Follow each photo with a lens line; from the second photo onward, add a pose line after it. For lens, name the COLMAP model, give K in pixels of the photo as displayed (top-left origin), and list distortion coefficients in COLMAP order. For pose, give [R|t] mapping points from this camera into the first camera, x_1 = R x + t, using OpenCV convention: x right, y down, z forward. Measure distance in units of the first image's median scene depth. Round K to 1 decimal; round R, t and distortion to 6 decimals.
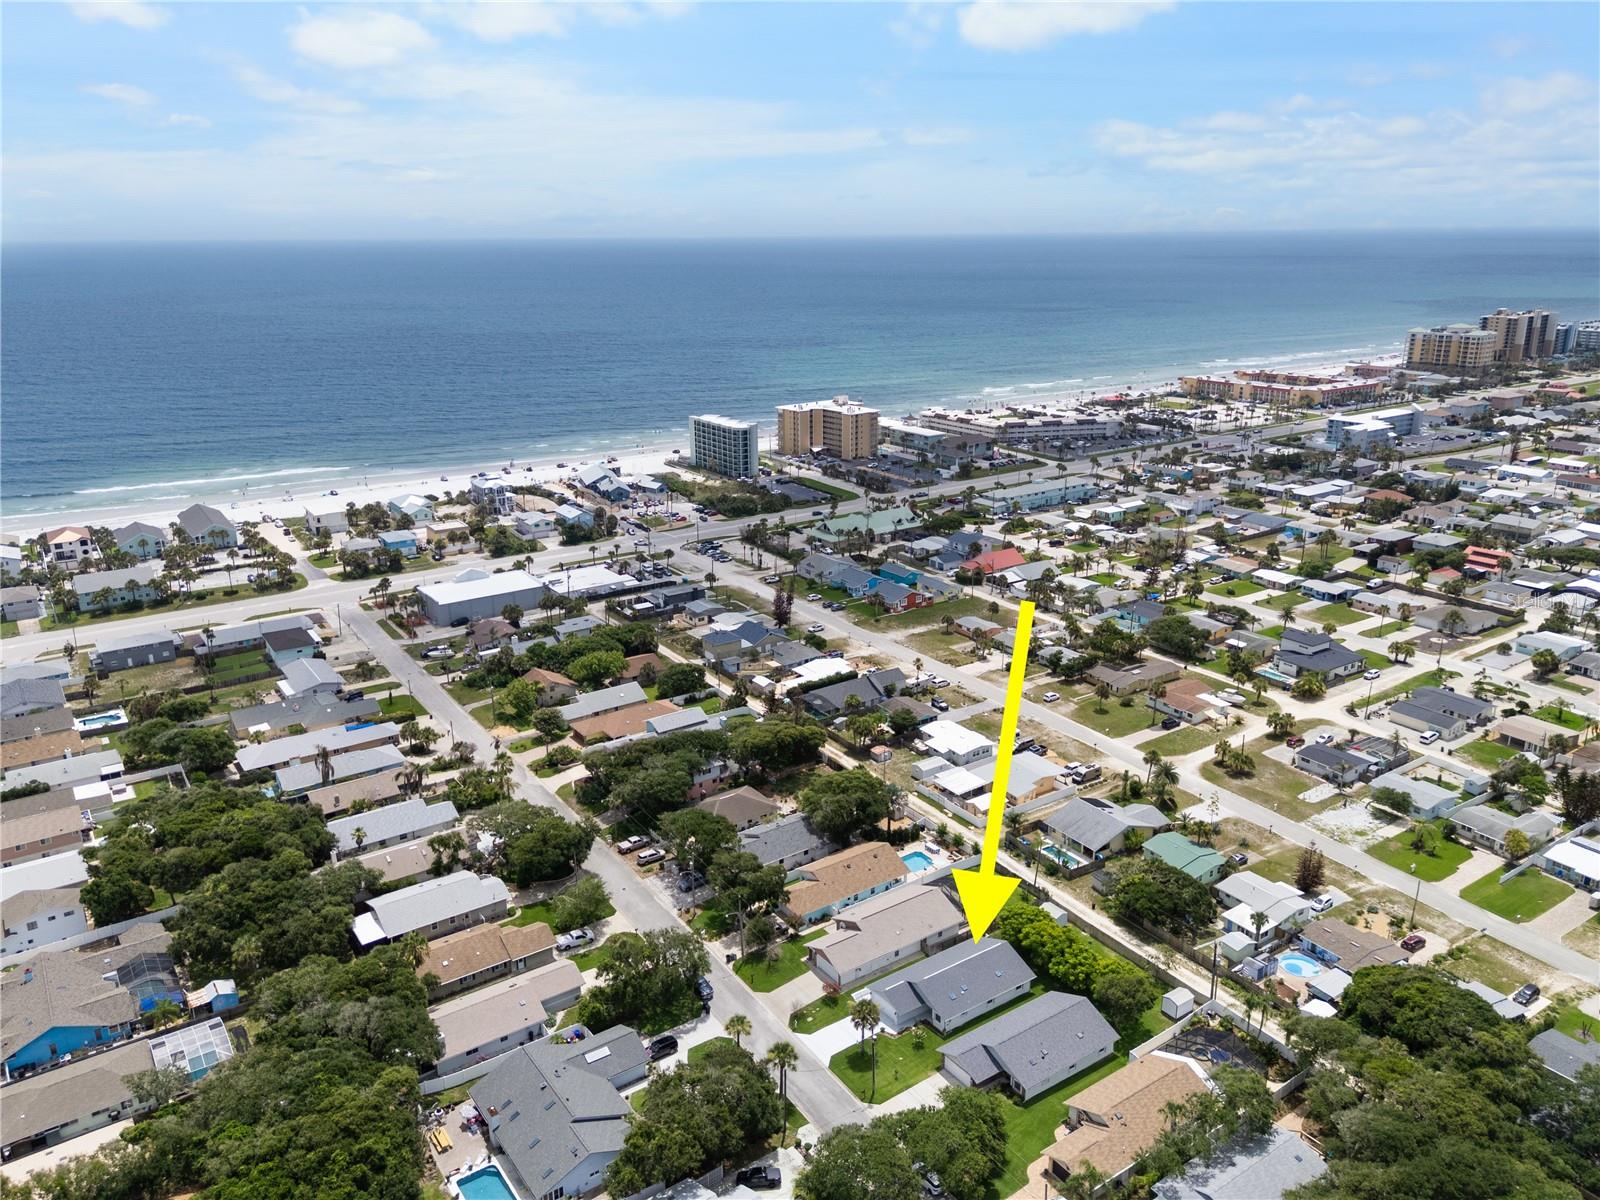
lens RADIAL K [[1172.4, 0, 800.0], [0, 1172.4, 600.0], [0, 0, 1]] dist [0.098010, -0.122310]
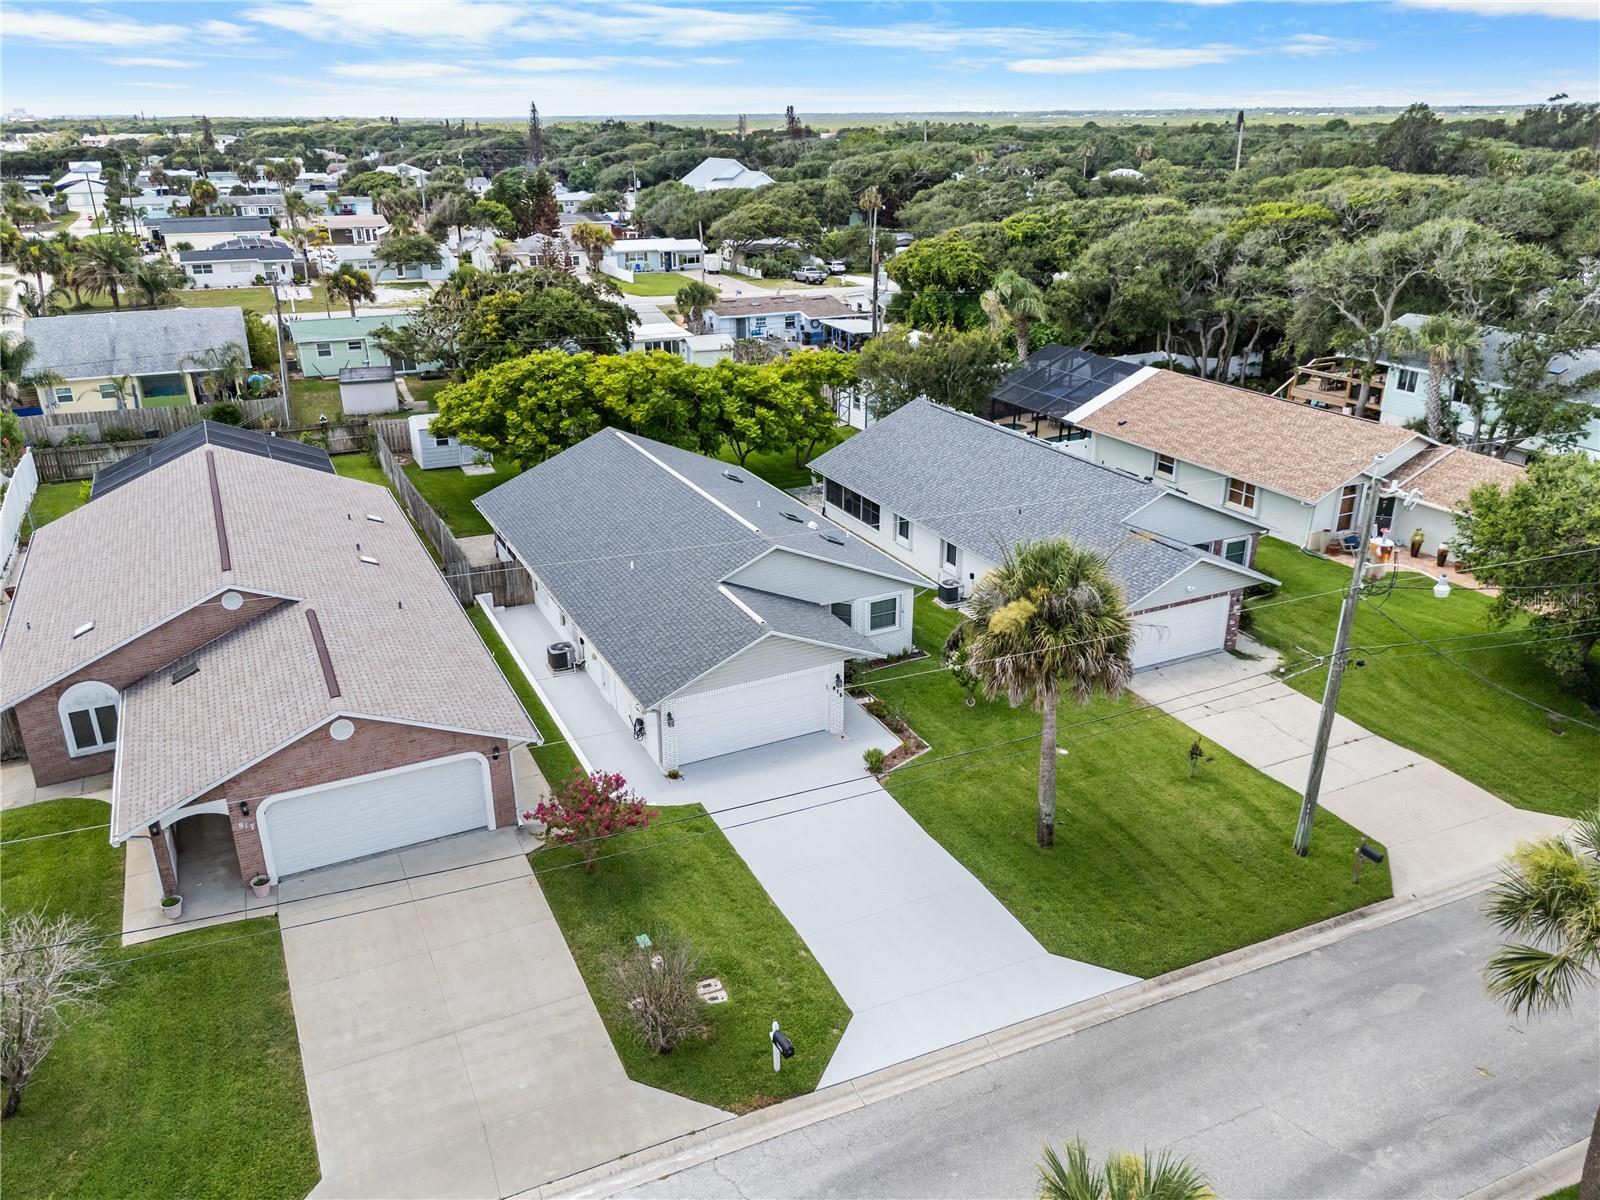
lens RADIAL K [[1178.3, 0, 803.2], [0, 1178.3, 603.4], [0, 0, 1]] dist [0.087316, -0.118906]
pose [[0.149056, -0.368152, 0.917740, -0.063056], [0.296386, 0.902070, 0.313728, 0.144355], [-0.943365, 0.225242, 0.243574, 0.516828]]
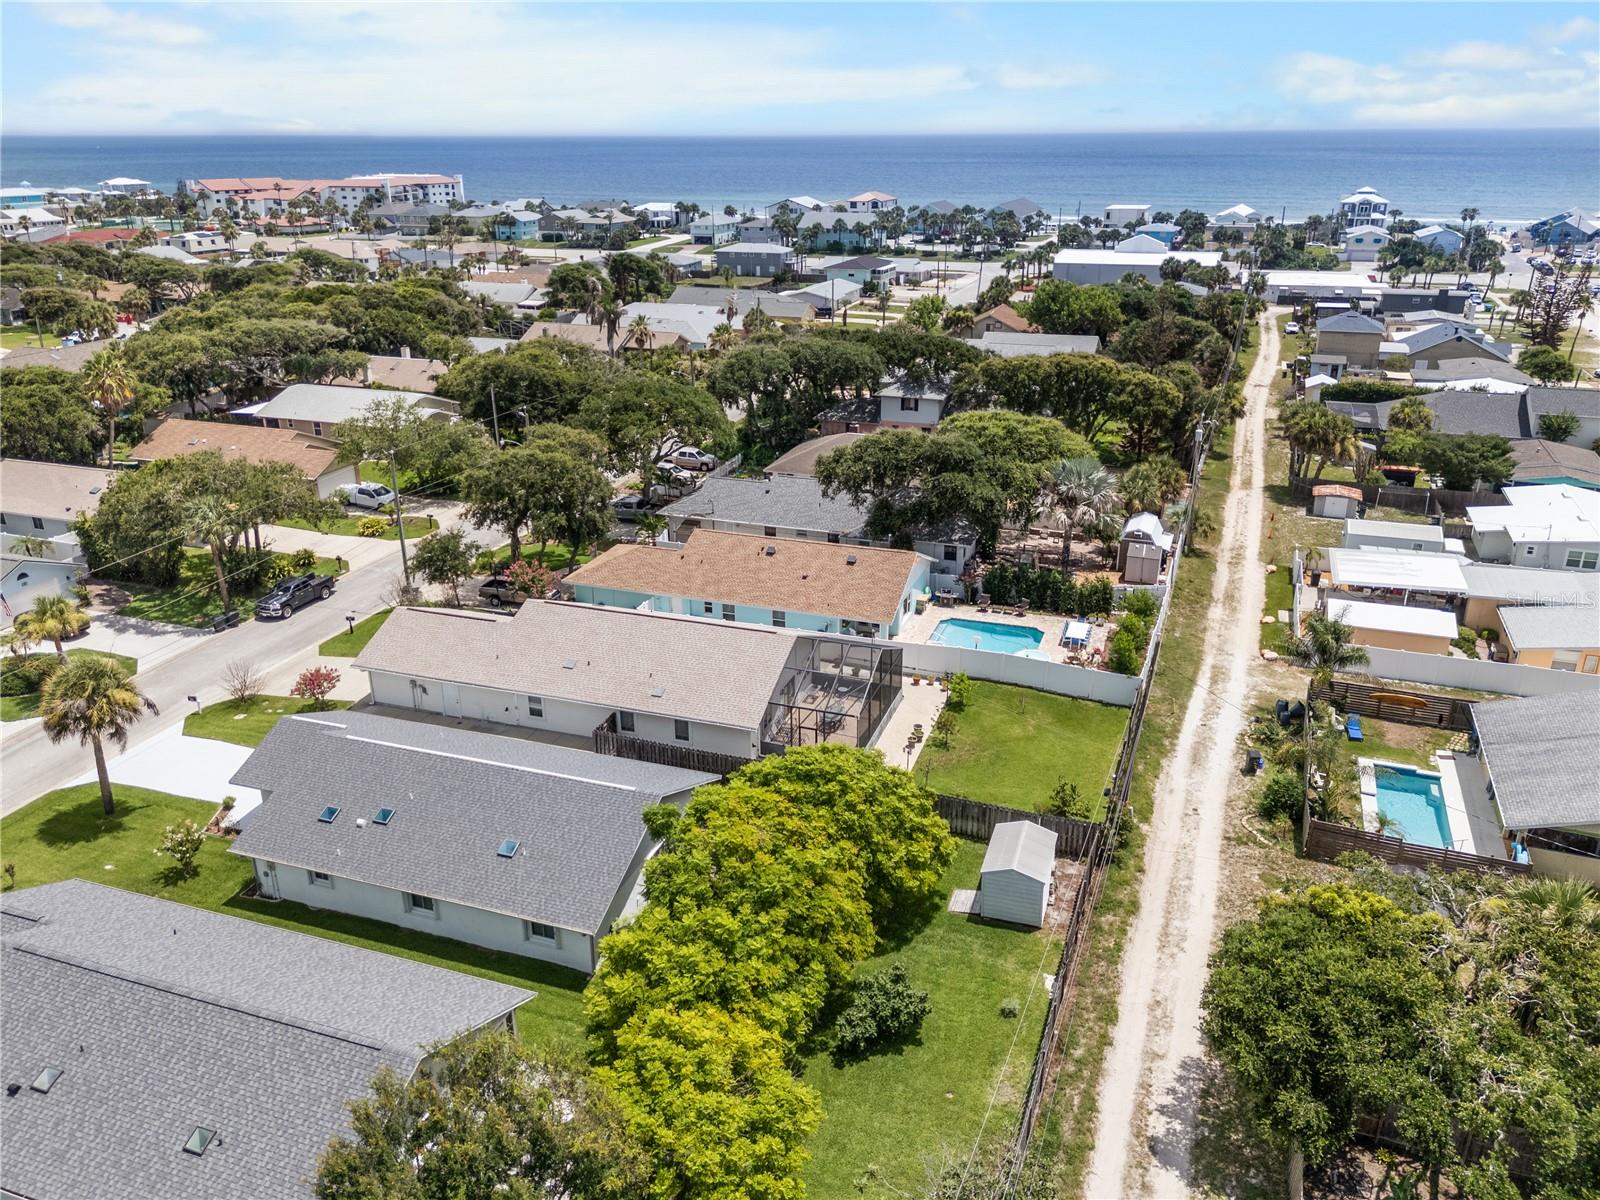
lens RADIAL K [[1172.4, 0, 800.0], [0, 1172.4, 600.0], [0, 0, 1]] dist [0.098010, -0.122310]
pose [[0.581378, 0.304605, -0.754464, 0.227967], [-0.243831, 0.949886, 0.195611, 0.104212], [0.776238, 0.070237, 0.626515, 0.490506]]
